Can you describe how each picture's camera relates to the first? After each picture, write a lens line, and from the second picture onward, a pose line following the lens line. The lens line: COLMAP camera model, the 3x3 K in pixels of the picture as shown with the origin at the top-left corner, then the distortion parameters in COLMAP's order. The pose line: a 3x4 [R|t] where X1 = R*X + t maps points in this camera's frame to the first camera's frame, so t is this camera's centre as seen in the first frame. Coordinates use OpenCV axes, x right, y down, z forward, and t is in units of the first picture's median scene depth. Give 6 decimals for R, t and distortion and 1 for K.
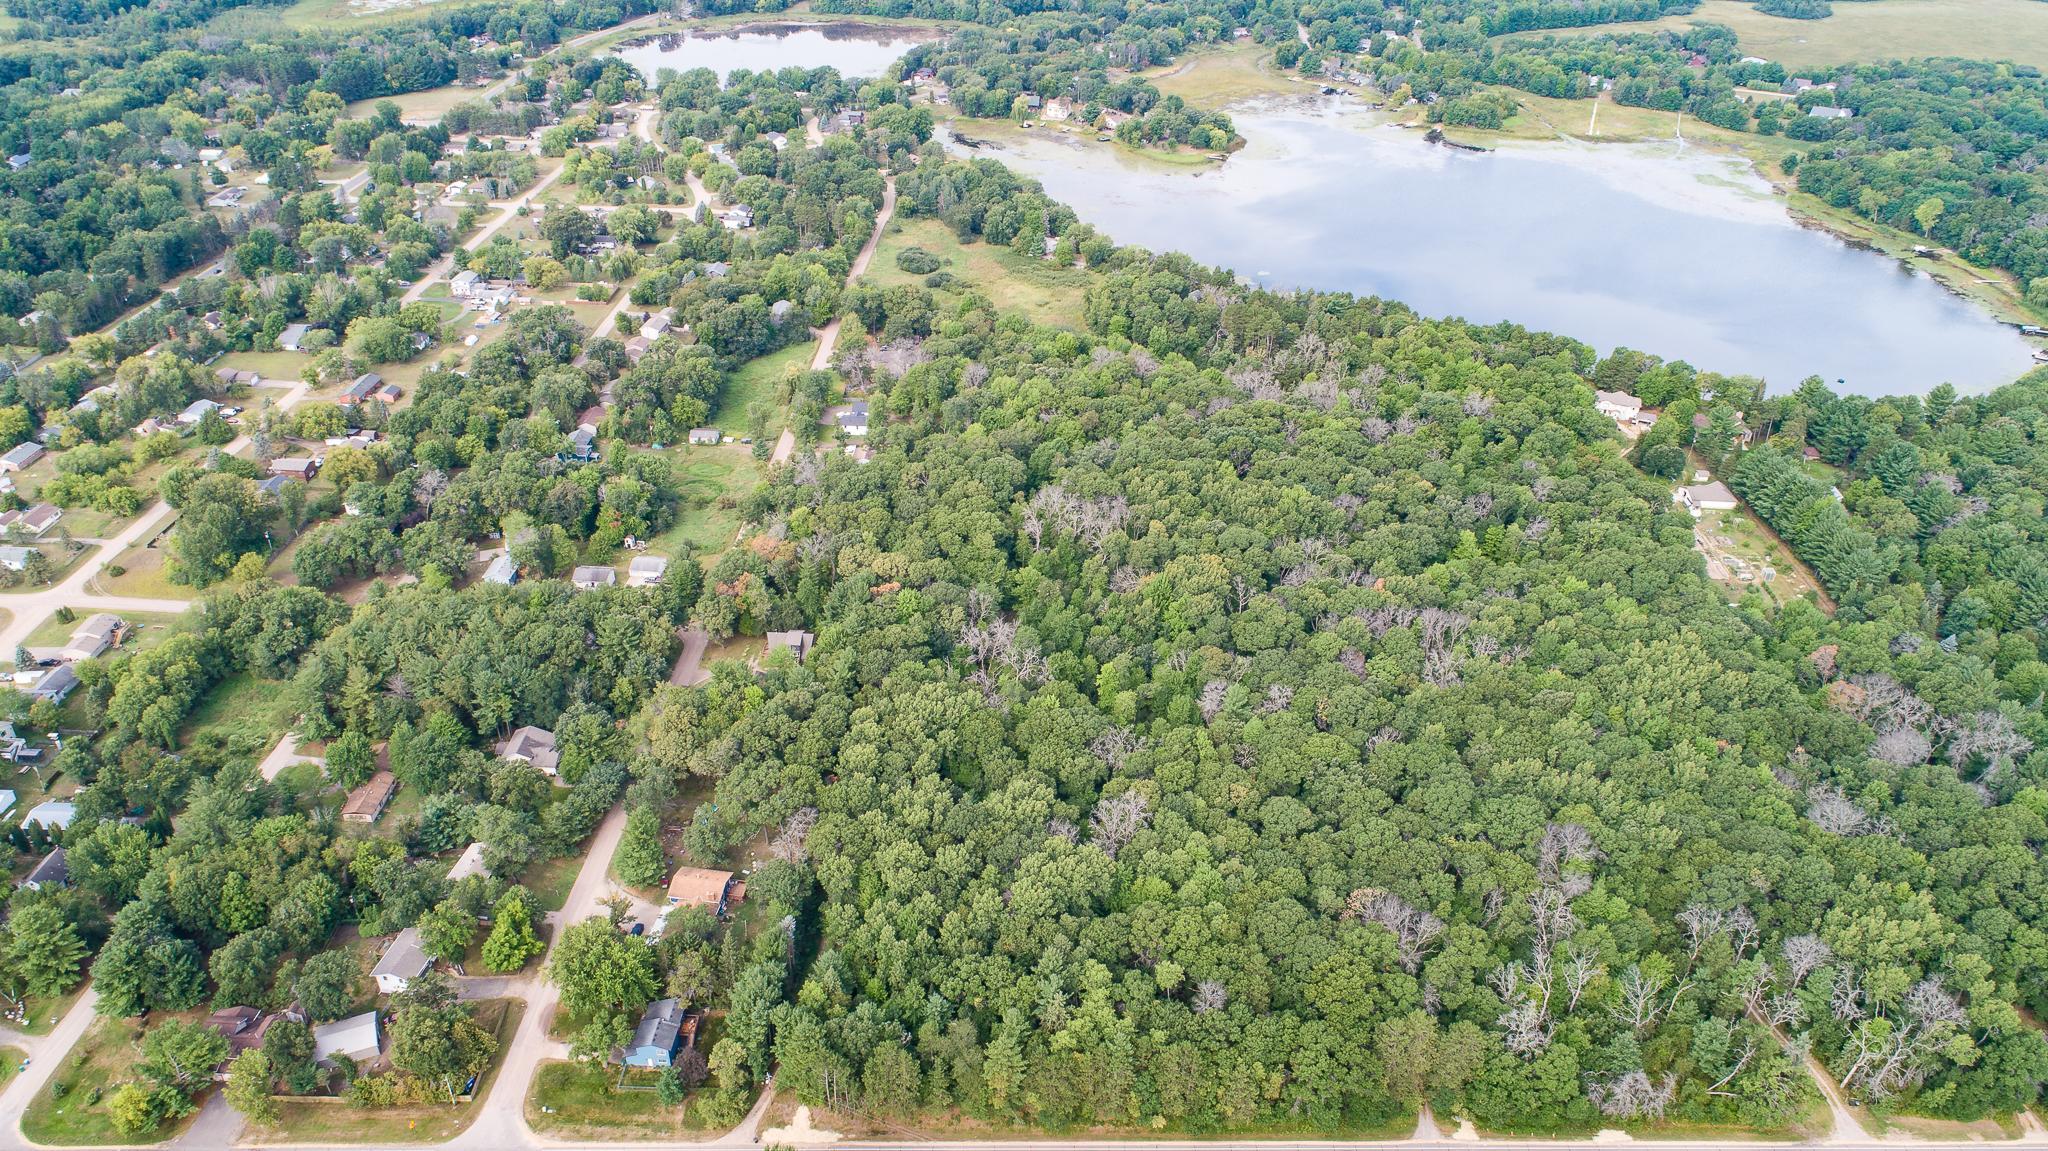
lens RADIAL K [[1410.7, 0, 1028.4], [0, 1410.7, 580.2], [0, 0, 1]] dist [-0.018031, 0.011733]
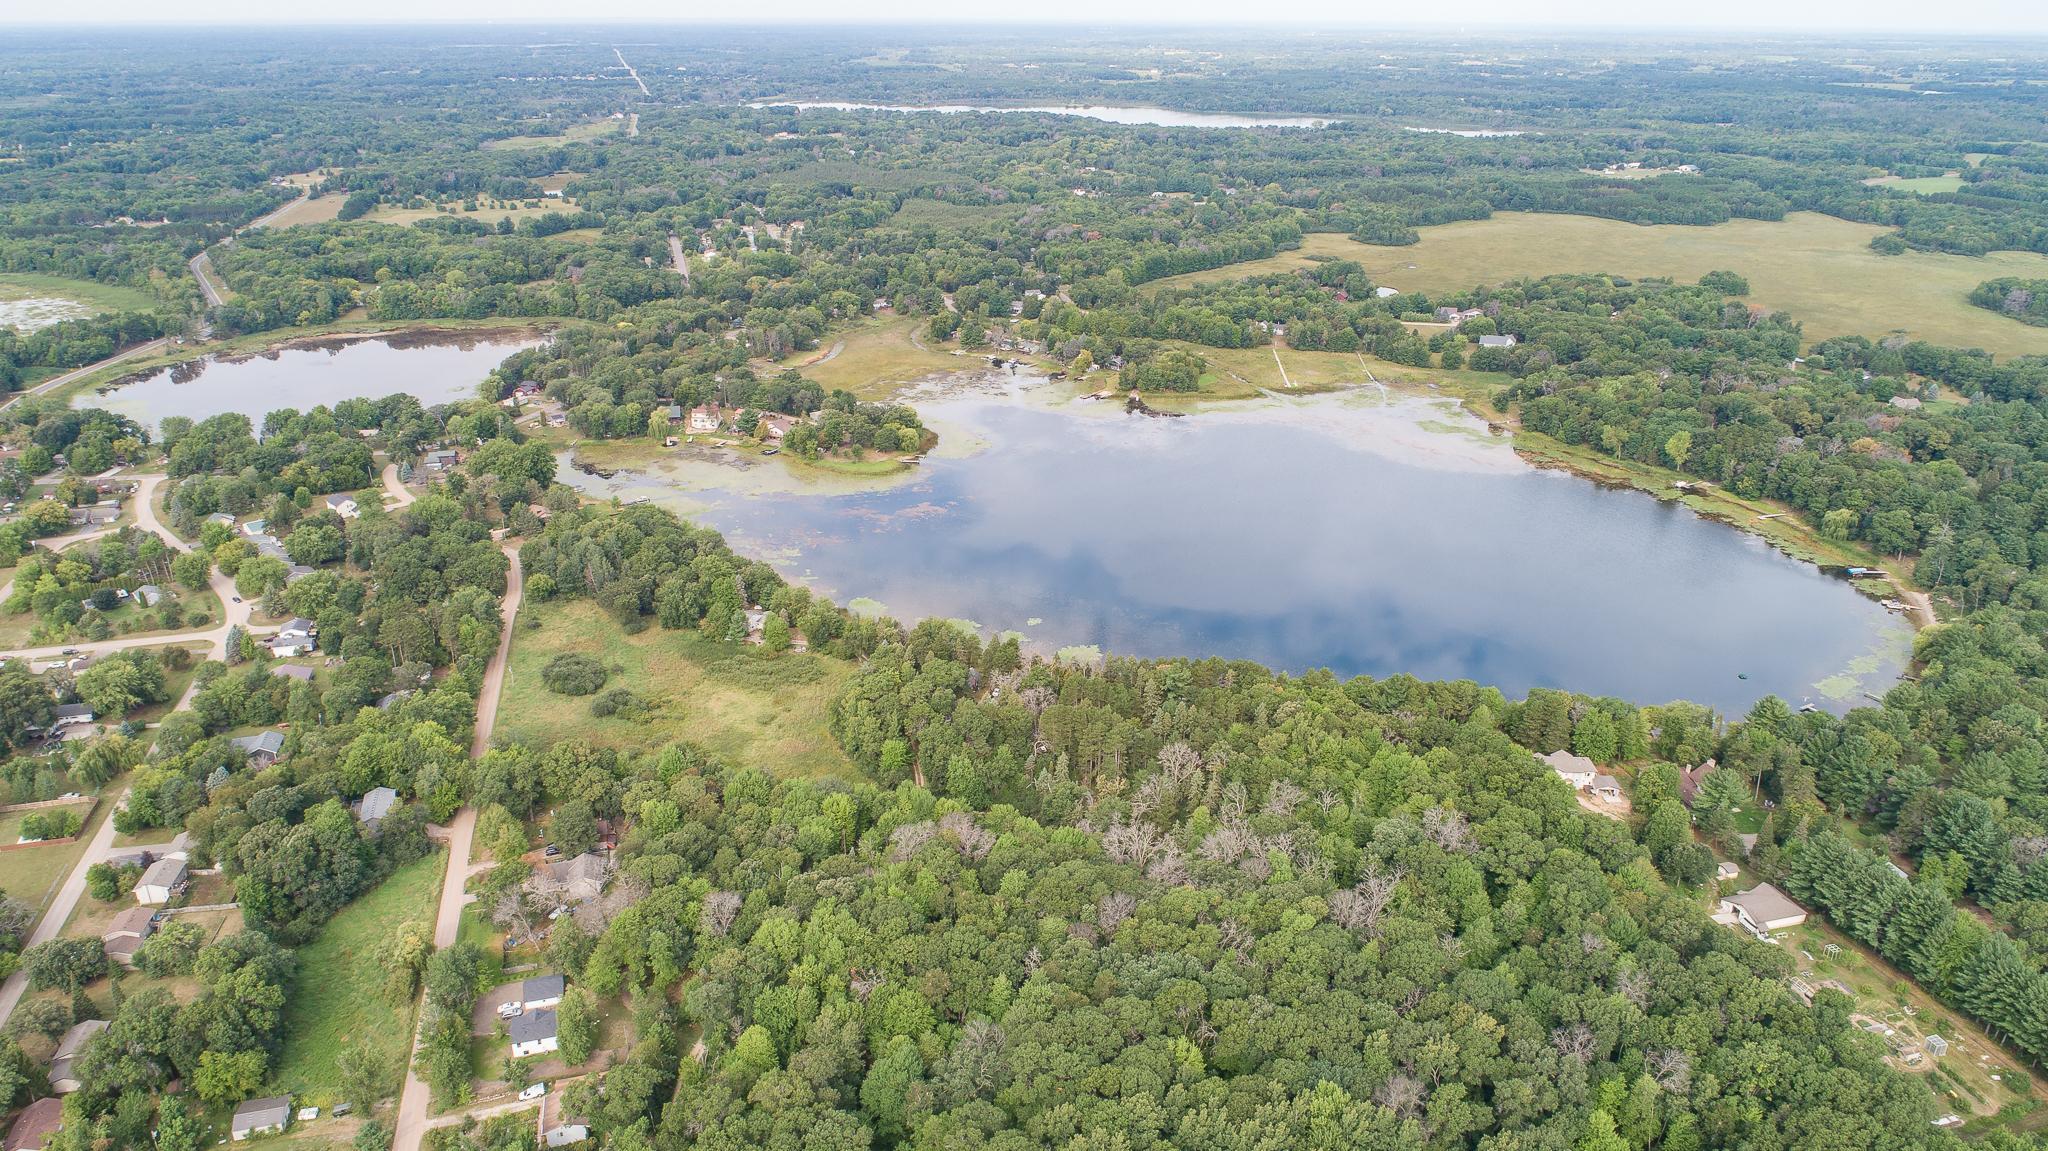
lens RADIAL K [[1374.5, 0, 1028.0], [0, 1374.5, 578.3], [0, 0, 1]] dist [-0.016064, 0.008561]
pose [[0.953020, -0.132015, 0.272625, -0.049113], [0.172421, 0.976418, -0.129919, -0.167158], [-0.249045, 0.170822, 0.953308, 0.313097]]
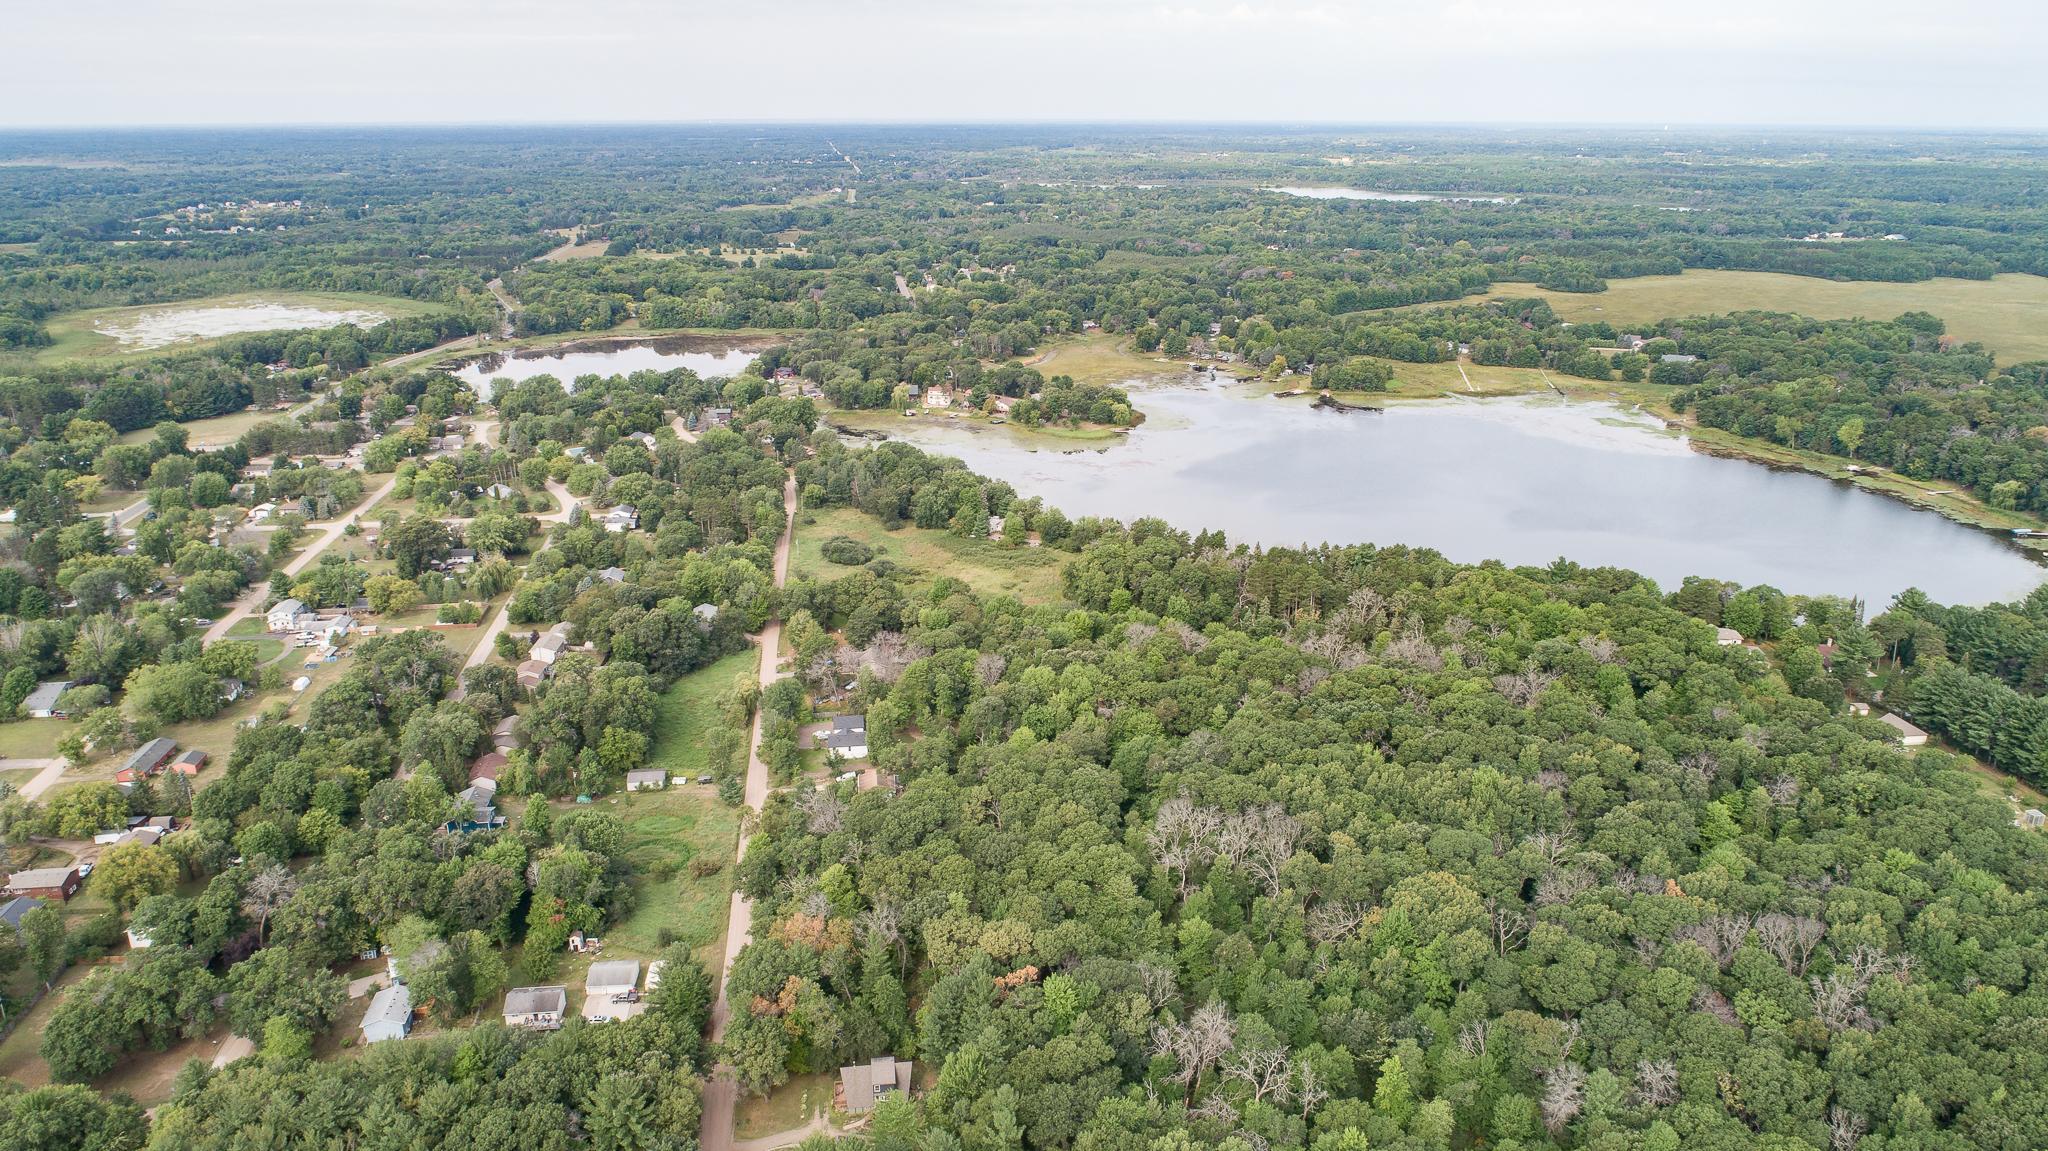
lens RADIAL K [[1374.5, 0, 1028.0], [0, 1374.5, 578.3], [0, 0, 1]] dist [-0.016064, 0.008561]
pose [[0.984326, -0.075463, 0.159395, -0.121655], [0.108698, 0.971340, -0.211385, -0.026148], [-0.138875, 0.225397, 0.964318, 0.215175]]
